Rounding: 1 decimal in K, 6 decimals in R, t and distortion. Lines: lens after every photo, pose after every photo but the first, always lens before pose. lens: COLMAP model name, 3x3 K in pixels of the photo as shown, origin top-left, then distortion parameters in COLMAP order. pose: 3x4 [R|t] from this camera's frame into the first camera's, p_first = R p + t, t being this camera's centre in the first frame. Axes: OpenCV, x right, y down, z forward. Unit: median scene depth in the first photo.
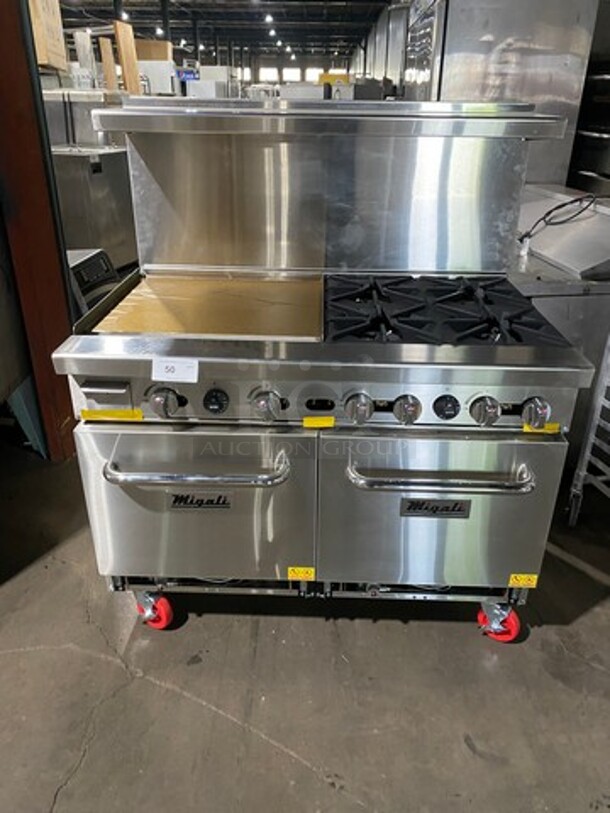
lens RADIAL K [[618.2, 0, 305.0], [0, 618.2, 406.5], [0, 0, 1]] dist [-0.030132, -0.002848]
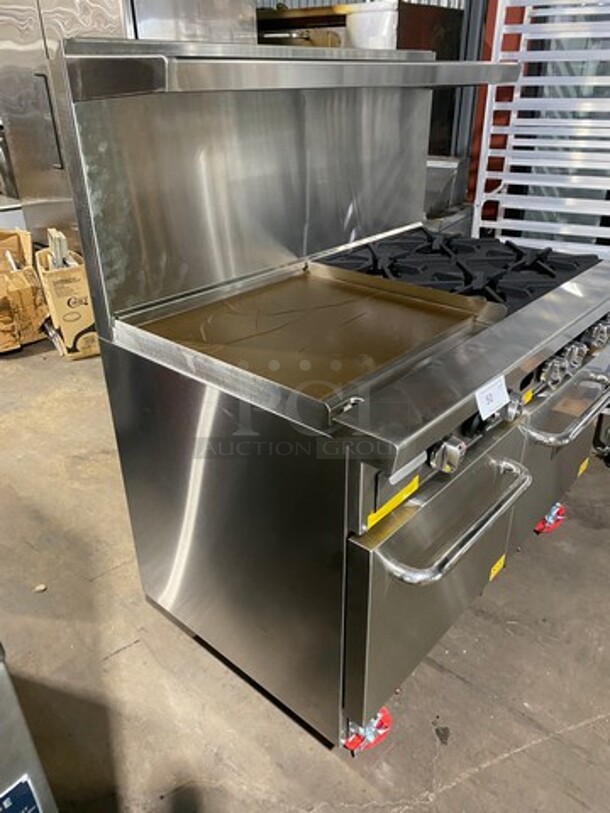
lens RADIAL K [[618.2, 0, 305.0], [0, 618.2, 406.5], [0, 0, 1]] dist [-0.030132, -0.002848]
pose [[0.629865, -0.378646, 0.678157, -0.694367], [0.349614, 0.917883, 0.187778, -0.220454], [-0.693571, 0.118818, 0.710522, 0.483798]]
